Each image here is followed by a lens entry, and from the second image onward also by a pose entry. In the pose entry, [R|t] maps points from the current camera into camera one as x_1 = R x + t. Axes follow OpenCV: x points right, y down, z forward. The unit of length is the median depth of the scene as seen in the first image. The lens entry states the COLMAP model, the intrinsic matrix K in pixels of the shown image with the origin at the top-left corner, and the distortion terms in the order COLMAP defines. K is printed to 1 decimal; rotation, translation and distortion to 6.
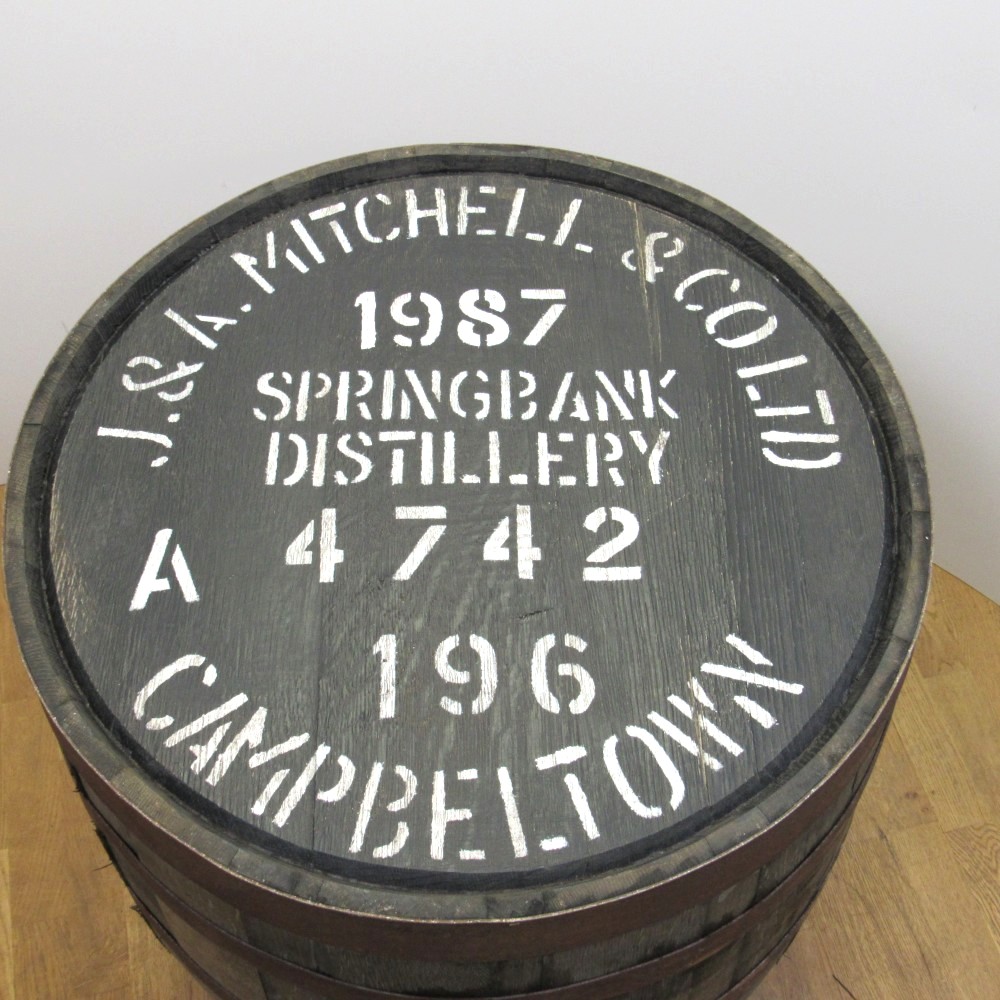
lens RADIAL K [[1207.5, 0, 502.9], [0, 1207.5, 498.0], [0, 0, 1]] dist [-0.043908, 0.000000]
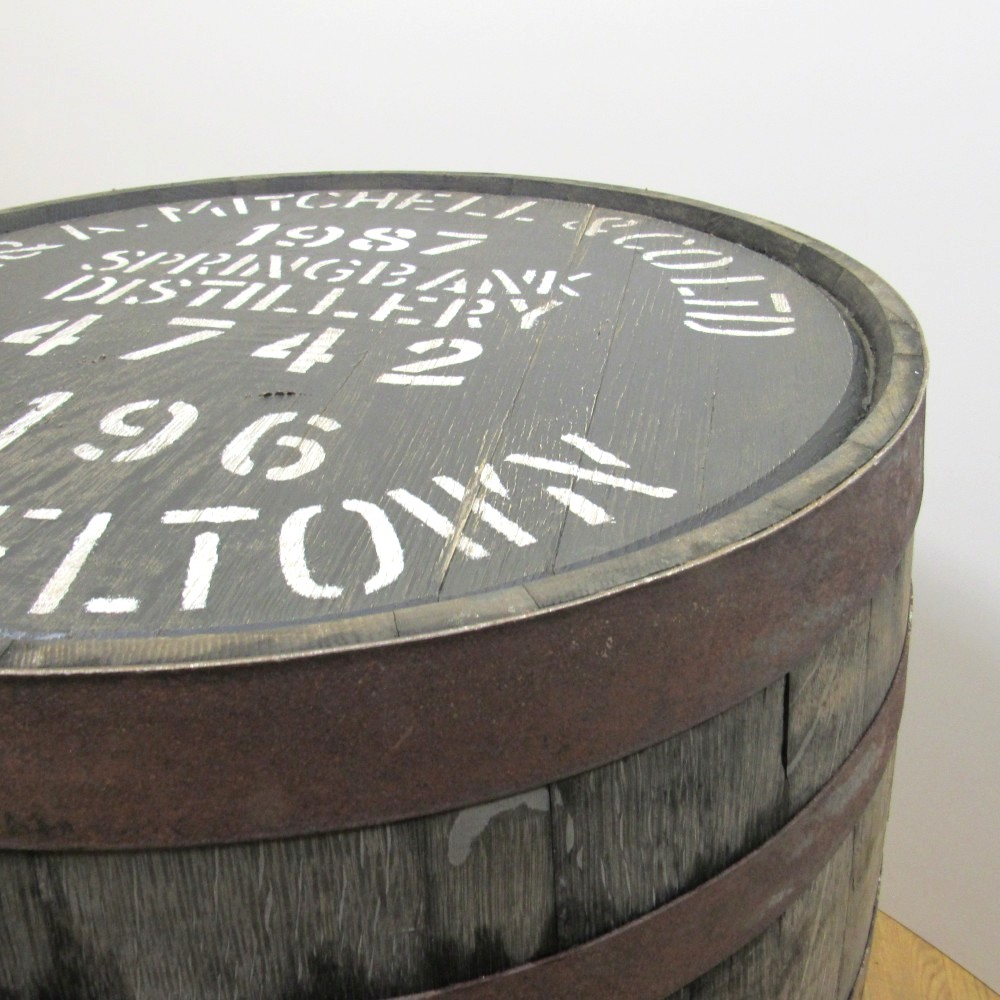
lens RADIAL K [[956.8, 0, 501.5], [0, 956.8, 500.8], [0, 0, 1]] dist [-0.026682, 0.000000]
pose [[0.979585, 0.091287, -0.179109, 0.232766], [-0.162441, 0.884321, -0.437709, 0.342471], [0.118433, 0.457868, 0.881096, 0.558930]]
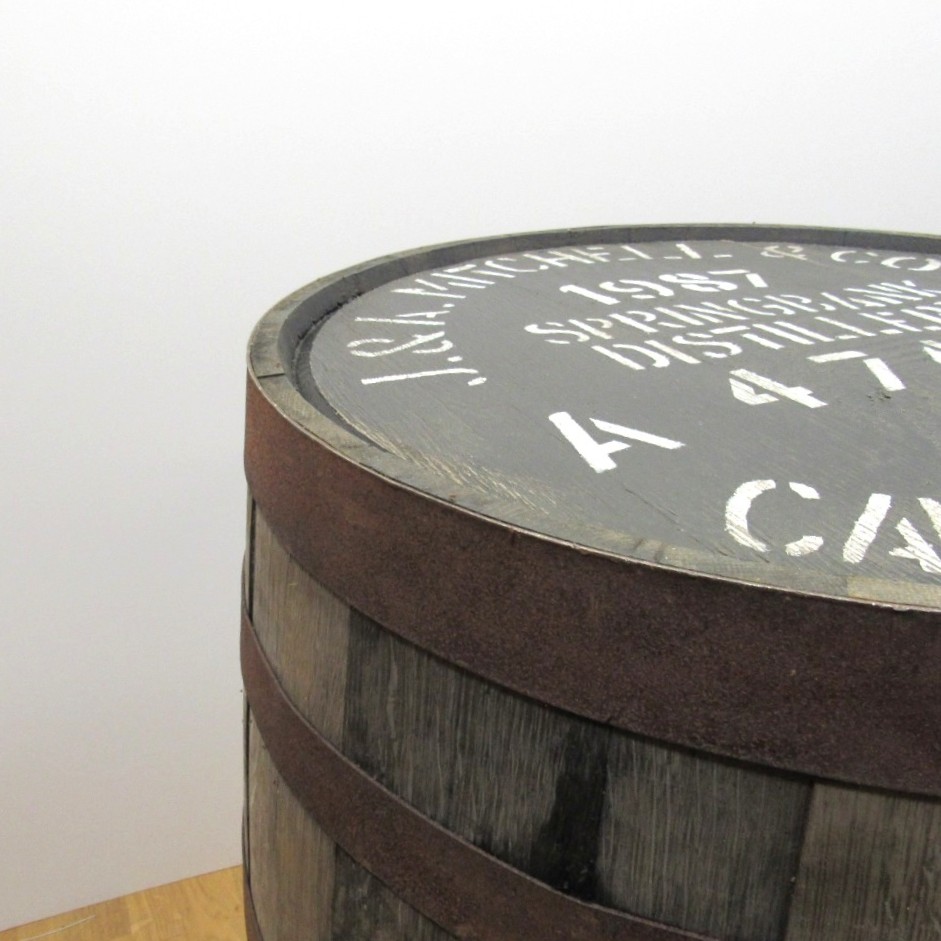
lens RADIAL K [[952.2, 0, 466.3], [0, 952.2, 466.2], [0, 0, 1]] dist [-0.027561, 0.000000]
pose [[0.918641, -0.162269, 0.360232, -0.517984], [0.332826, 0.809141, -0.484269, 0.284467], [-0.212896, 0.564764, 0.797318, 0.618199]]
